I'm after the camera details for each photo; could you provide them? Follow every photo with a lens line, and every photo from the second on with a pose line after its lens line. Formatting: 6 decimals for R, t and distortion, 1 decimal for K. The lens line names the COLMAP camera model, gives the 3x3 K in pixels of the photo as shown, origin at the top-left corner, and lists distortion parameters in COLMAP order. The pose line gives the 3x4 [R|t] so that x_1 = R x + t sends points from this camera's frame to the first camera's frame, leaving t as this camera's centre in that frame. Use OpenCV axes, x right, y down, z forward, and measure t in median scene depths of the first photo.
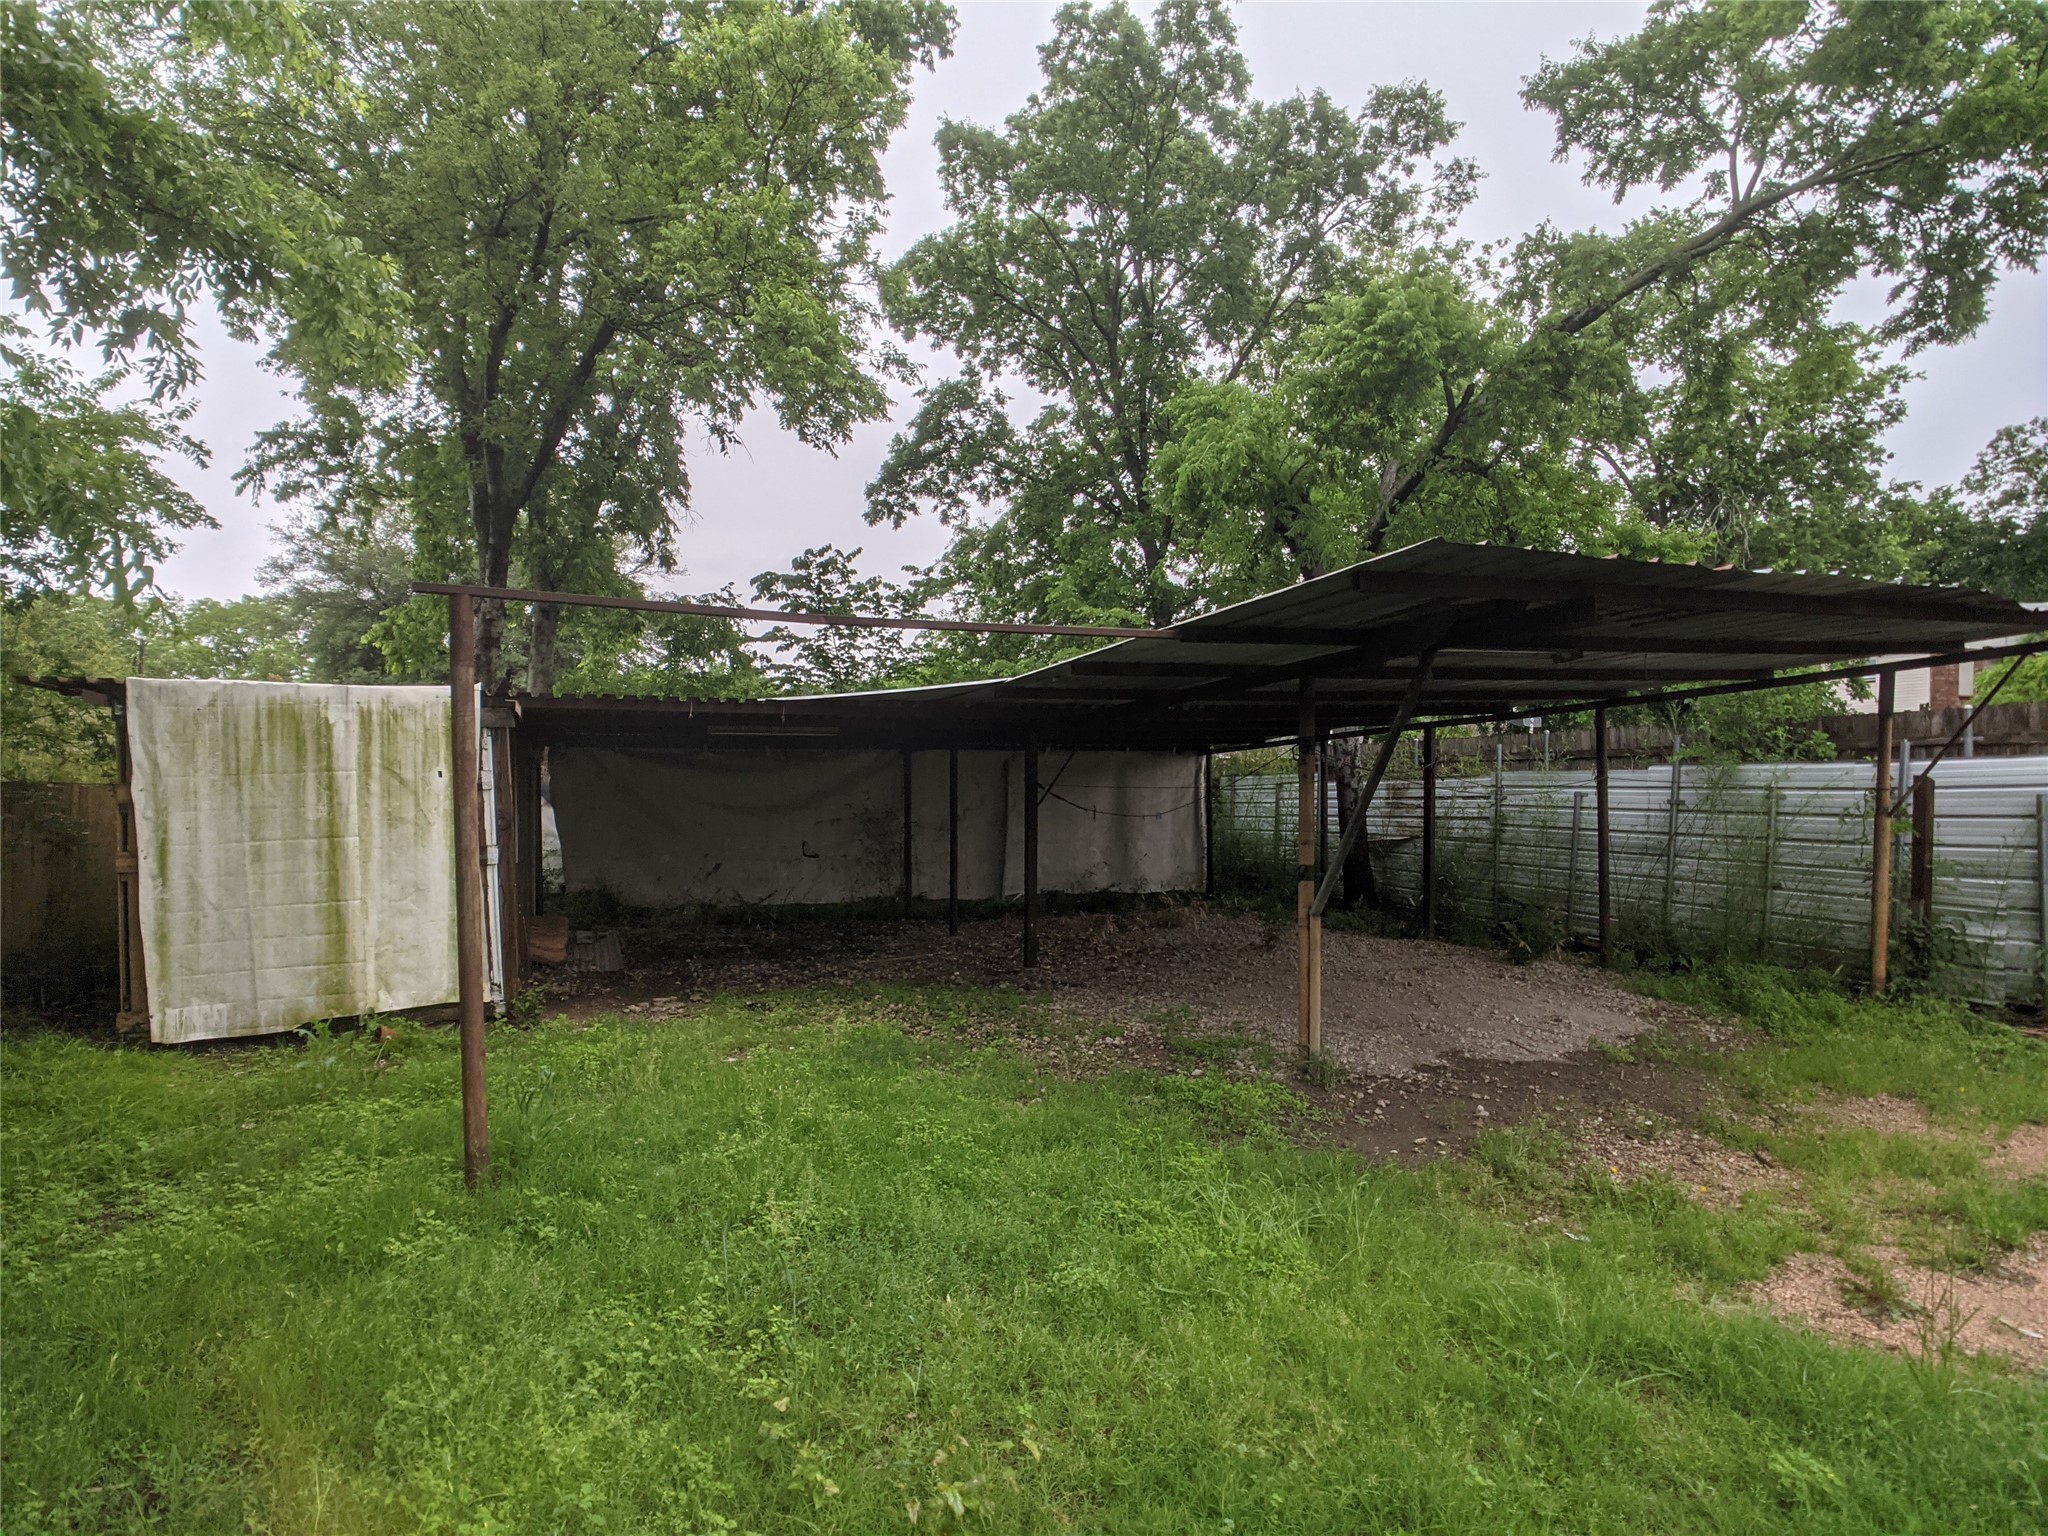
lens RADIAL K [[1053.9, 0, 1011.0], [0, 1053.9, 784.1], [0, 0, 1]] dist [-0.010881, 0.000459]
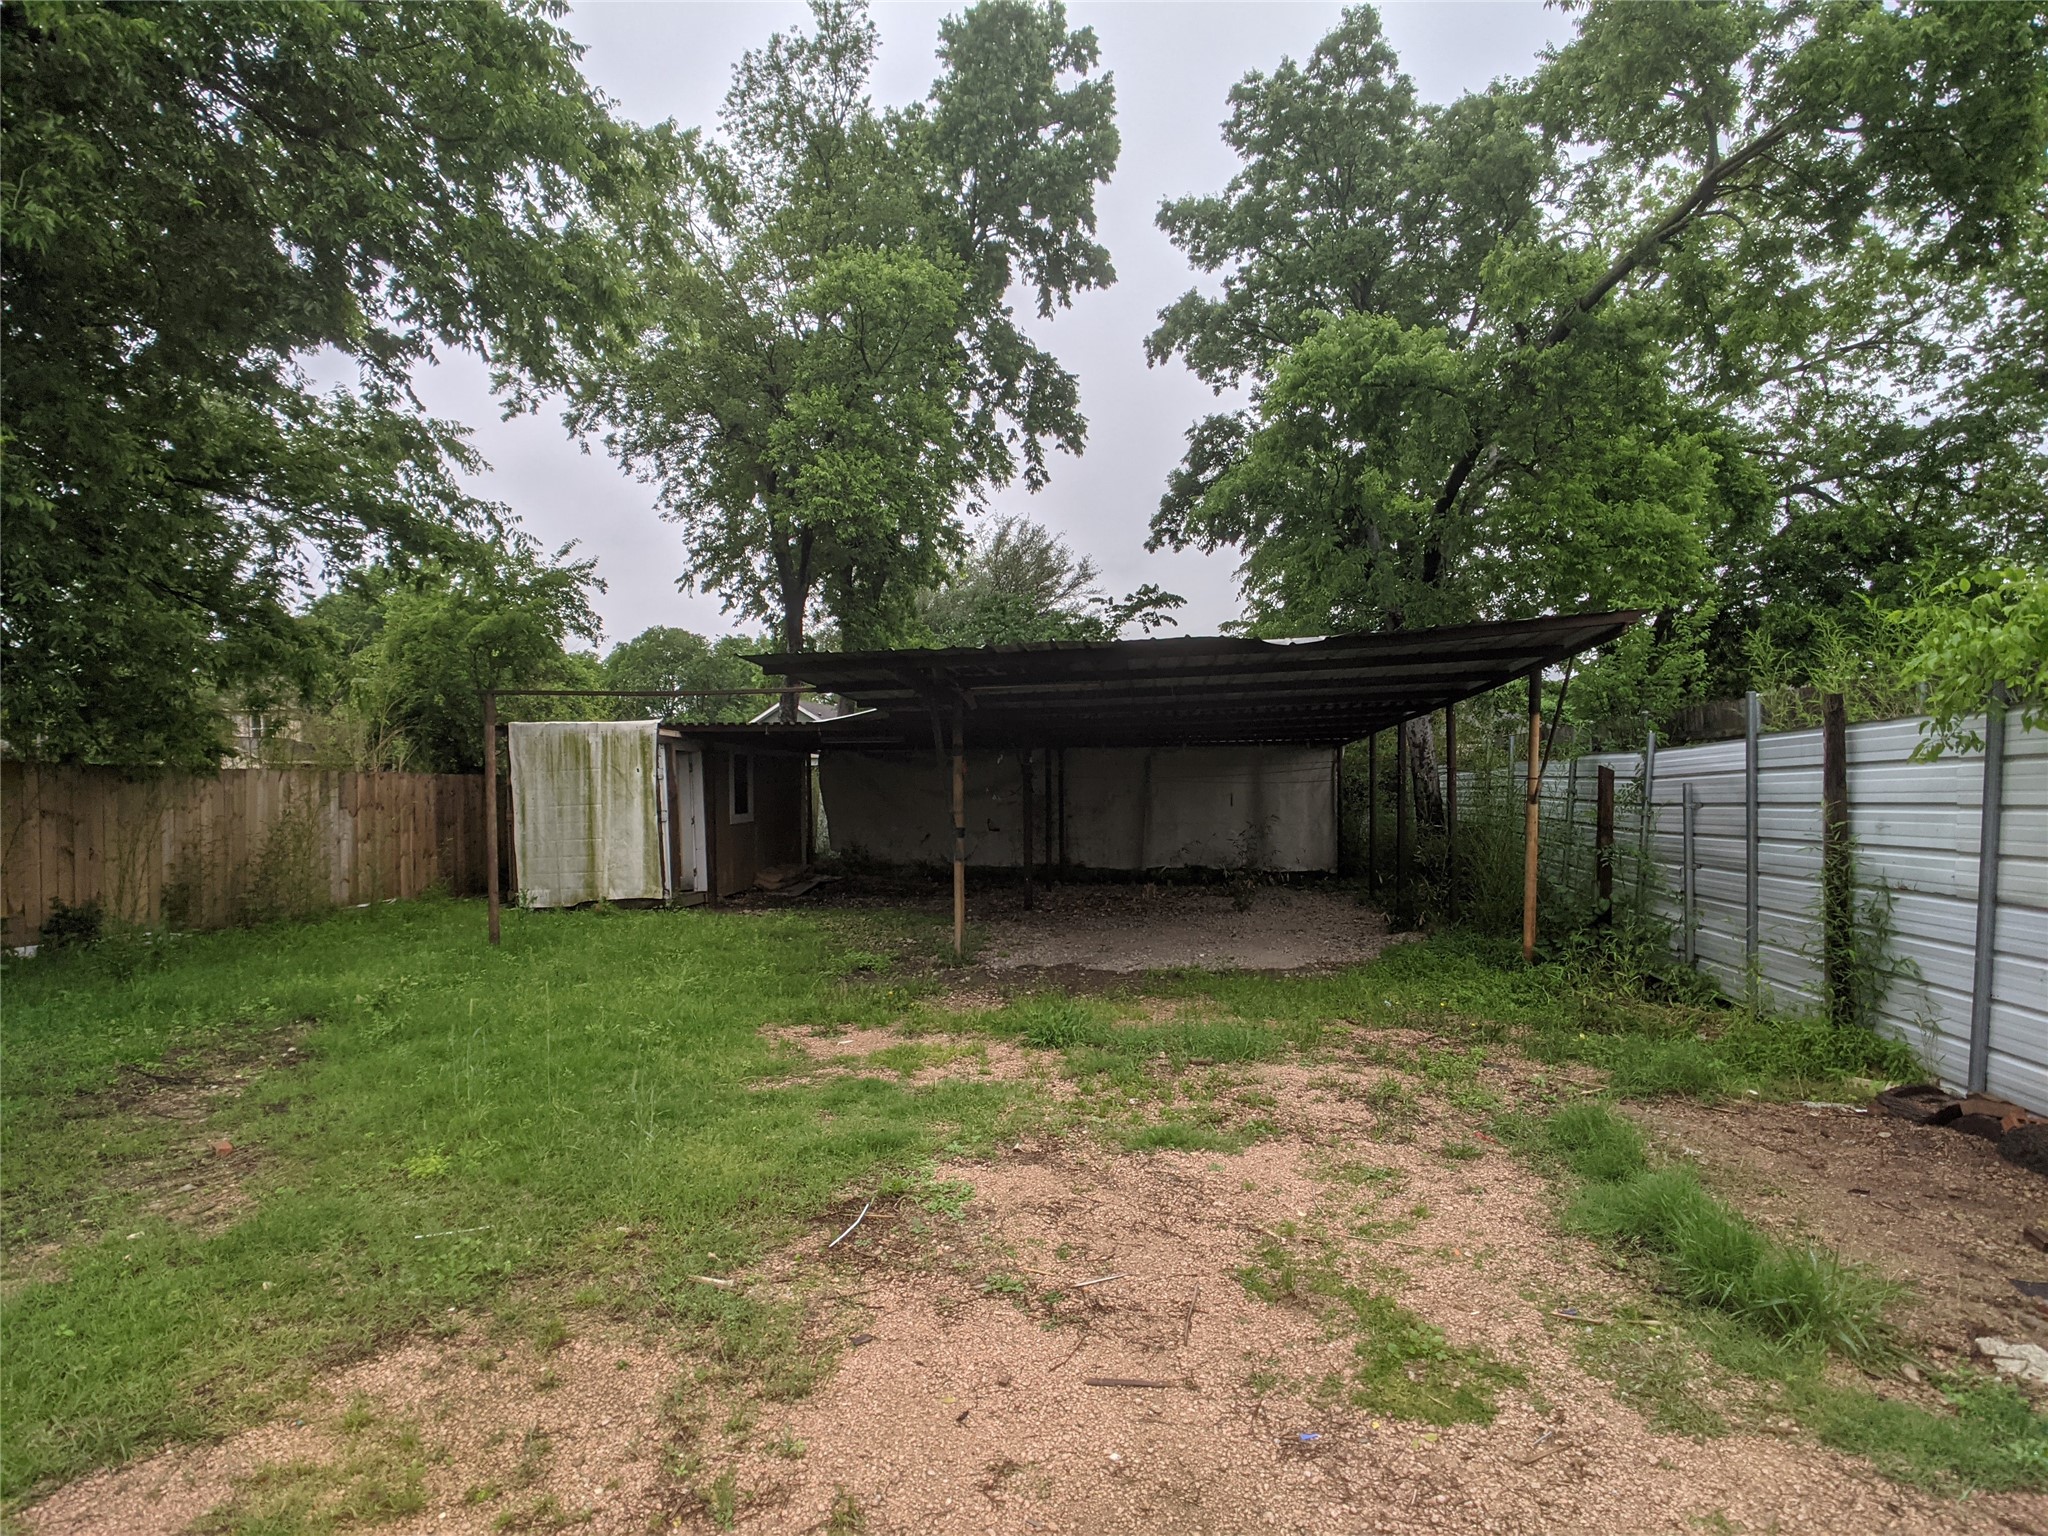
lens RADIAL K [[1053.9, 0, 1011.0], [0, 1053.9, 784.1], [0, 0, 1]] dist [-0.010881, 0.000459]
pose [[0.875147, 0.000037, -0.483856, 0.547376], [0.002820, 0.999983, 0.005177, 0.004235], [0.483848, -0.005895, 0.875132, -0.164260]]
